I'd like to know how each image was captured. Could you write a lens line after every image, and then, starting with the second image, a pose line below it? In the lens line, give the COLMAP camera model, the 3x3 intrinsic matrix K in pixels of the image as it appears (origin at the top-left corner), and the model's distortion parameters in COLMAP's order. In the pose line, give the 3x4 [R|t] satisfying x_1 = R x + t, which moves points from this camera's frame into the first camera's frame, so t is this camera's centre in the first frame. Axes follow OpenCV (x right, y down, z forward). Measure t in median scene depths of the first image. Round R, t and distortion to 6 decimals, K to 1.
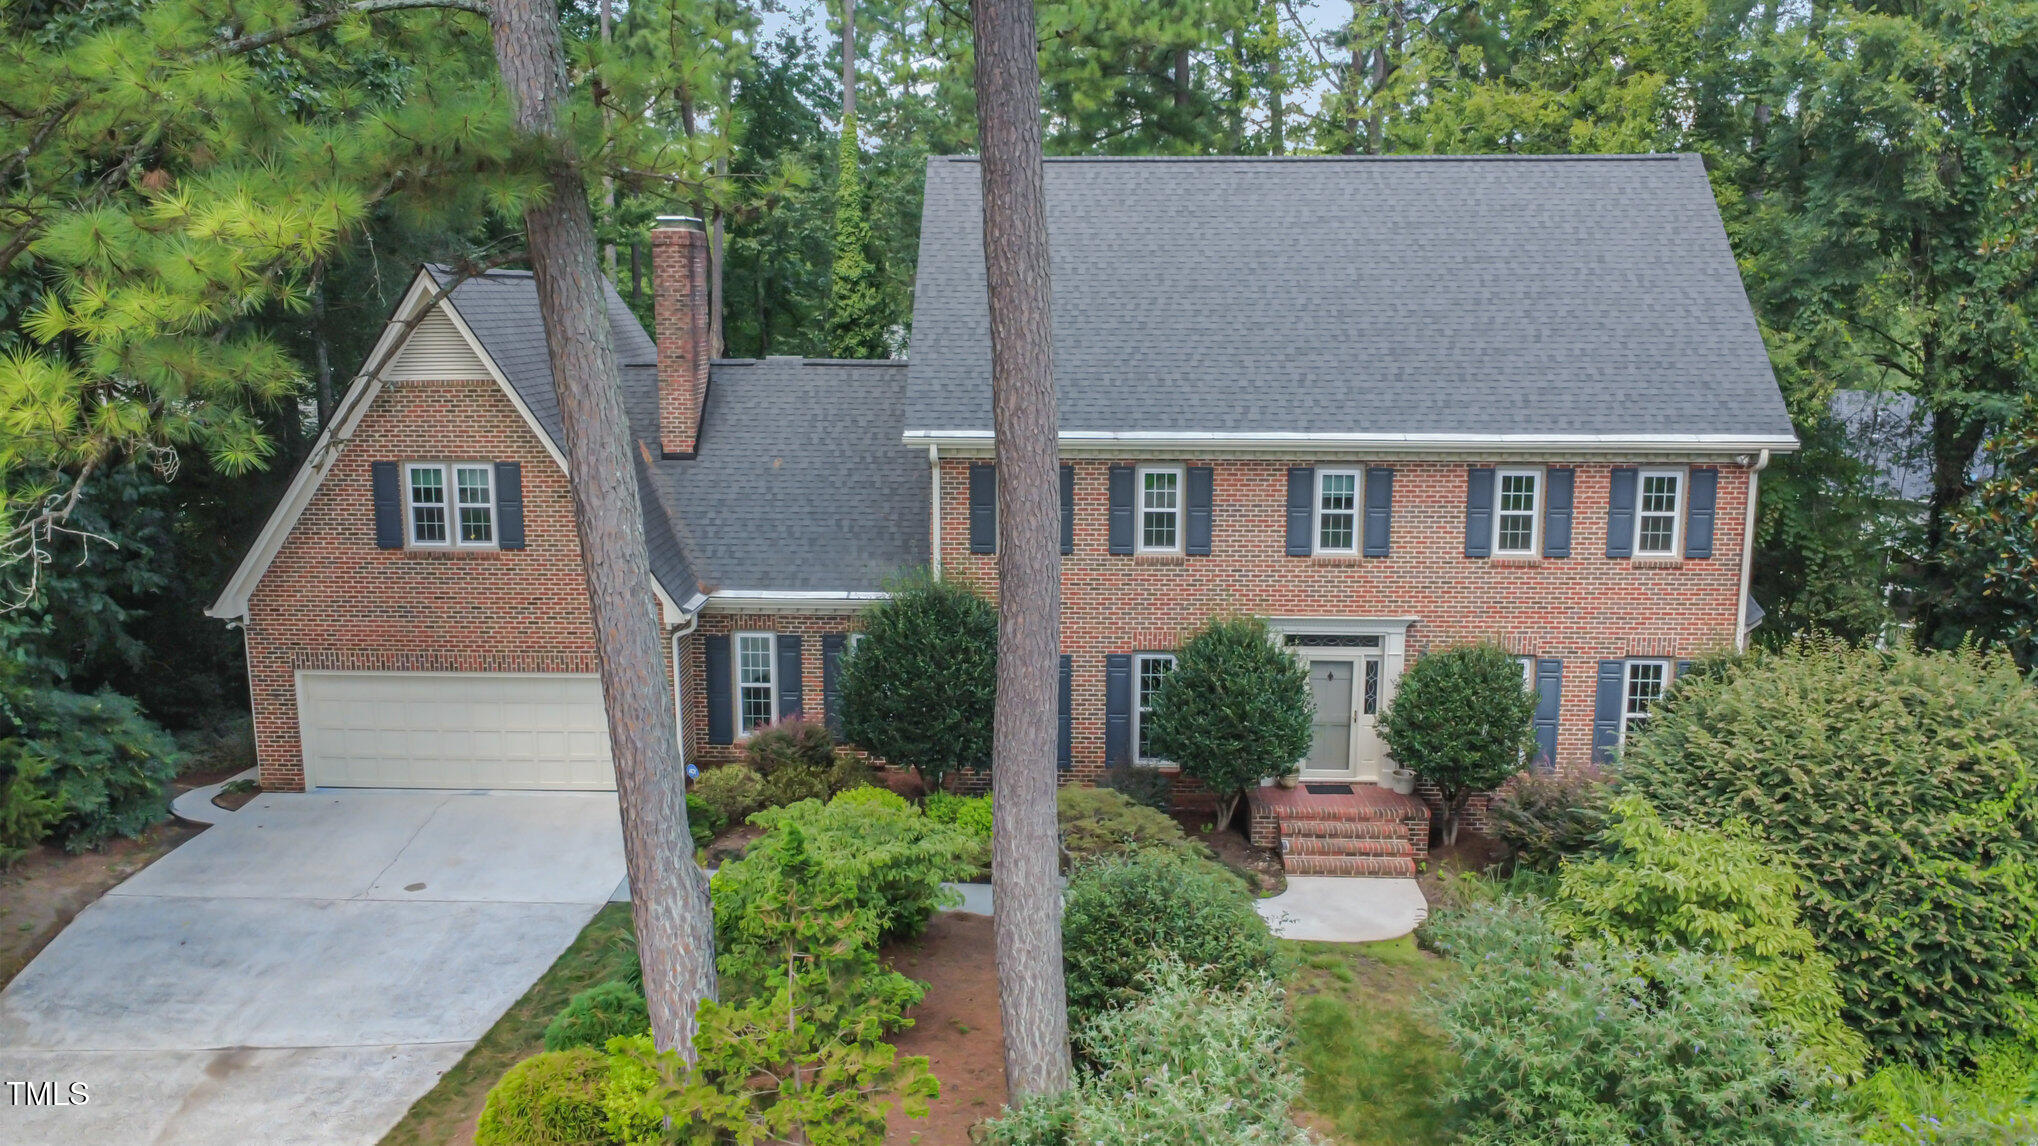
lens RADIAL K [[1483.5, 0, 1024.3], [0, 1483.5, 581.2], [0, 0, 1]] dist [0.007474, -0.003425]
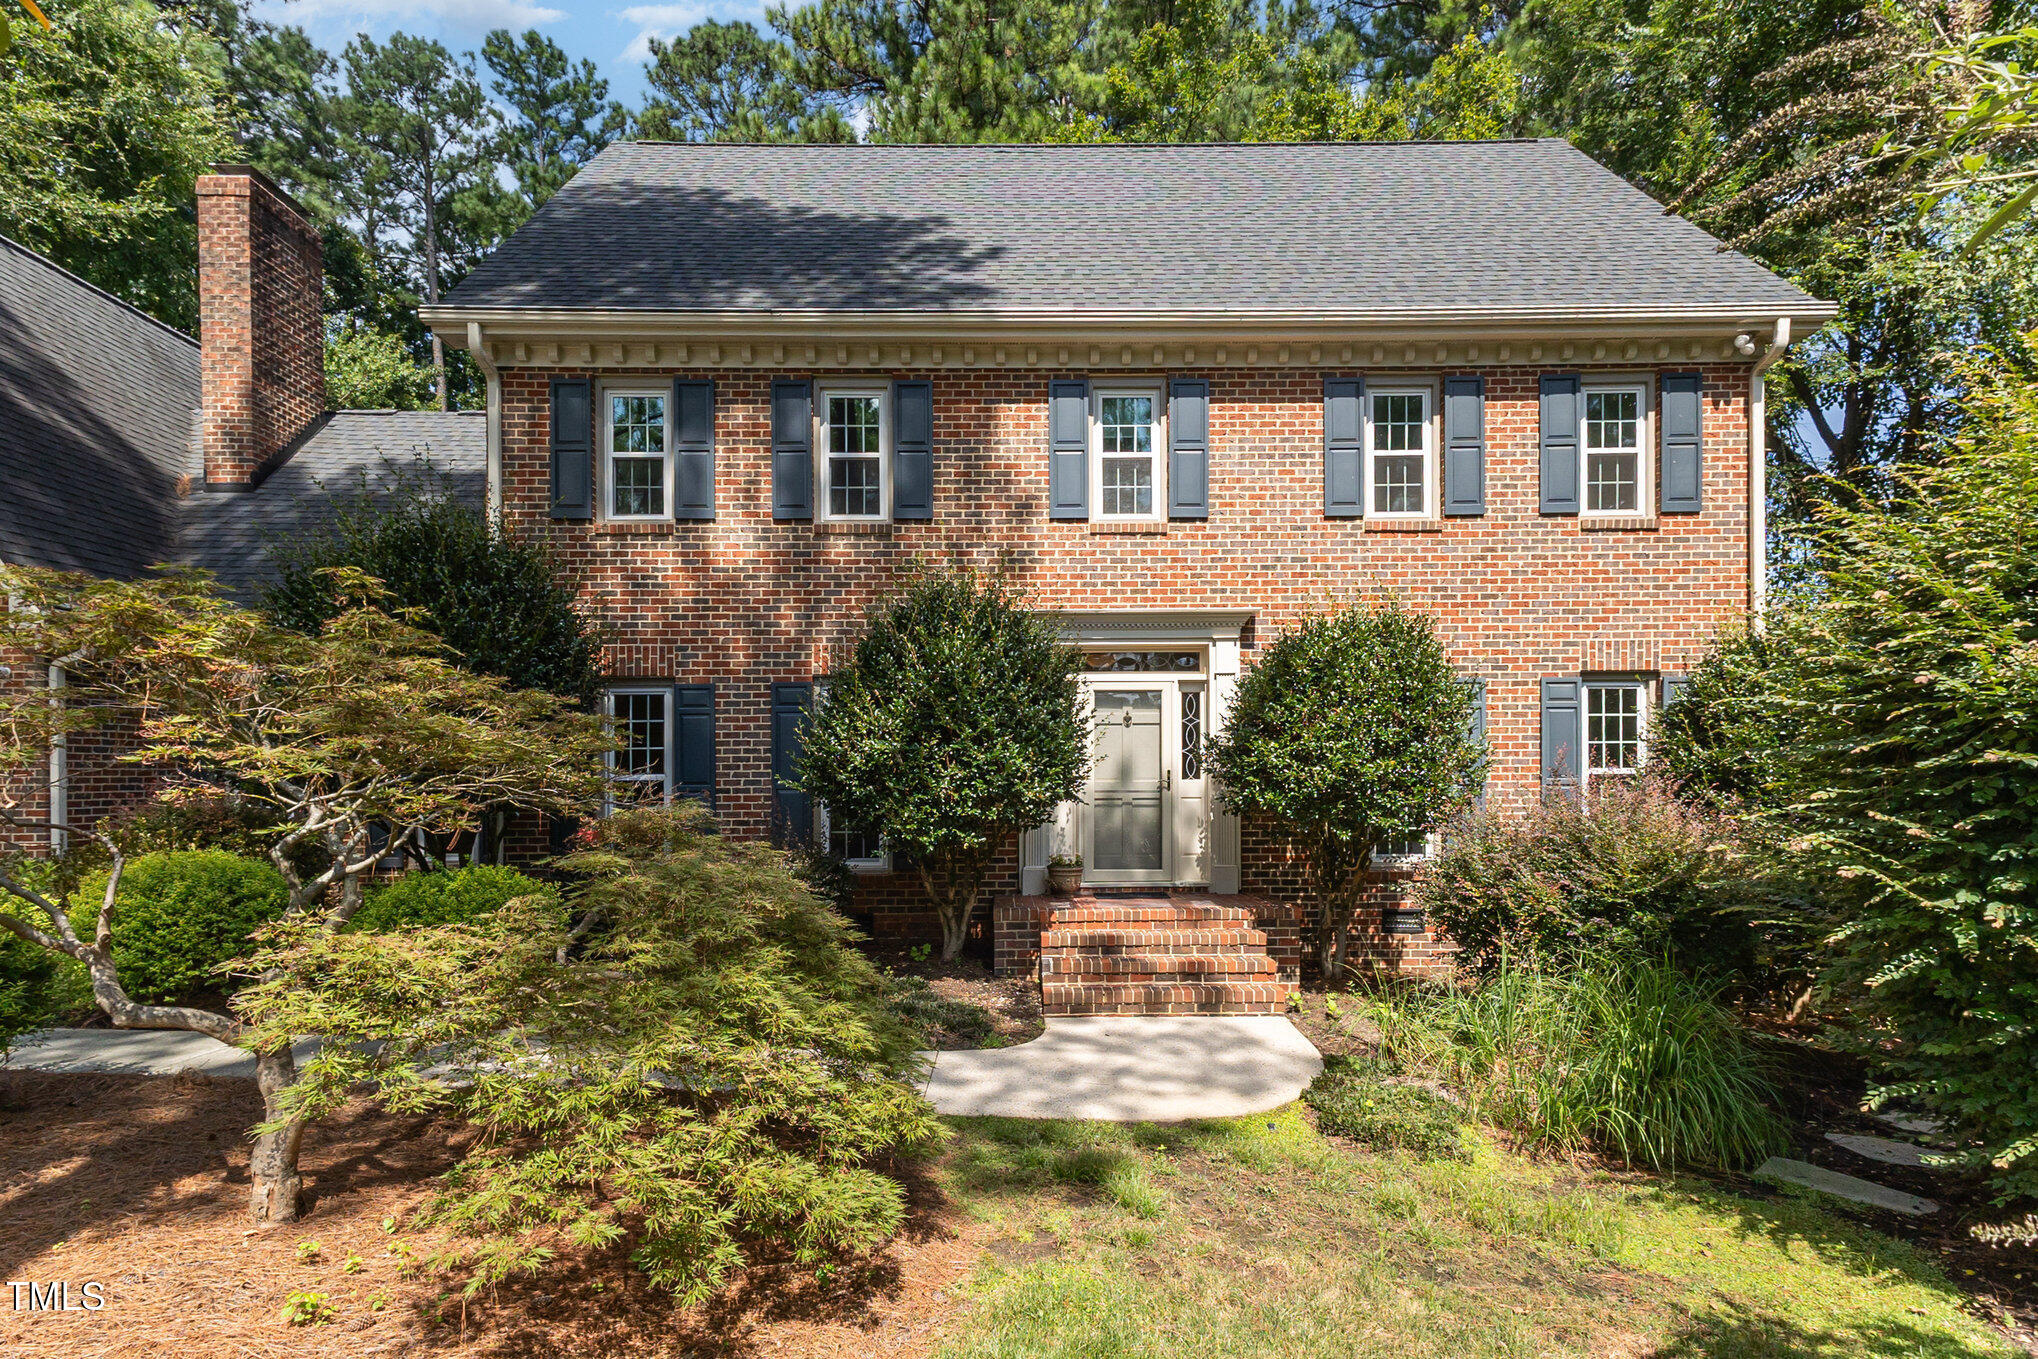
lens RADIAL K [[1010.7, 0, 1025.0], [0, 1010.7, 756.6], [0, 0, 1]] dist [0.034860, 0.000161]
pose [[0.998128, -0.005538, 0.060901, 0.139702], [0.016741, 0.982591, -0.185026, 0.165483], [-0.058816, 0.185699, 0.980845, 0.595187]]
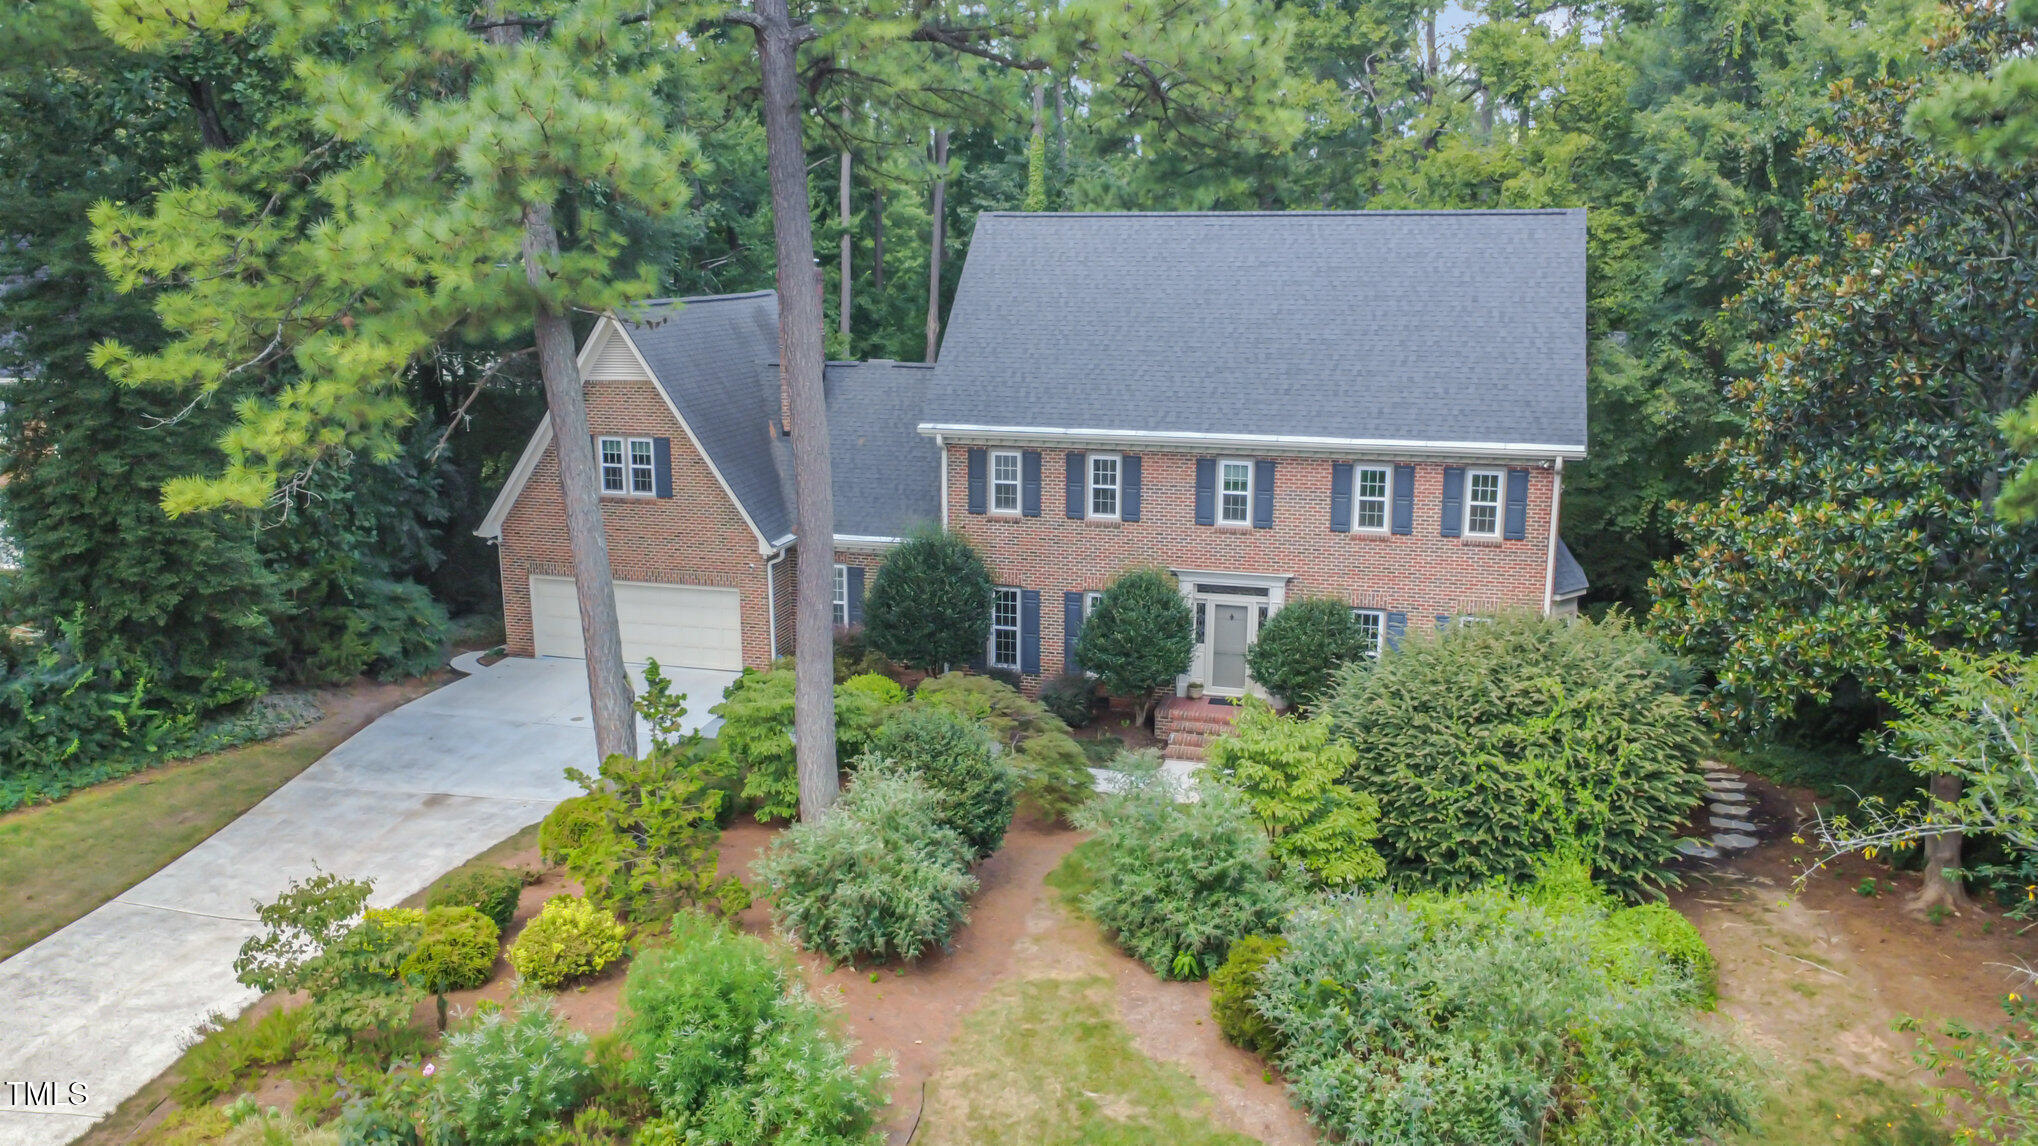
lens RADIAL K [[1437.3, 0, 1019.0], [0, 1437.3, 573.0], [0, 0, 1]] dist [0.001461, -0.000242]
pose [[0.975260, 0.048162, -0.215752, 0.305270], [-0.041666, 0.998534, 0.034561, -0.011641], [0.217101, -0.024717, 0.975836, -0.298144]]
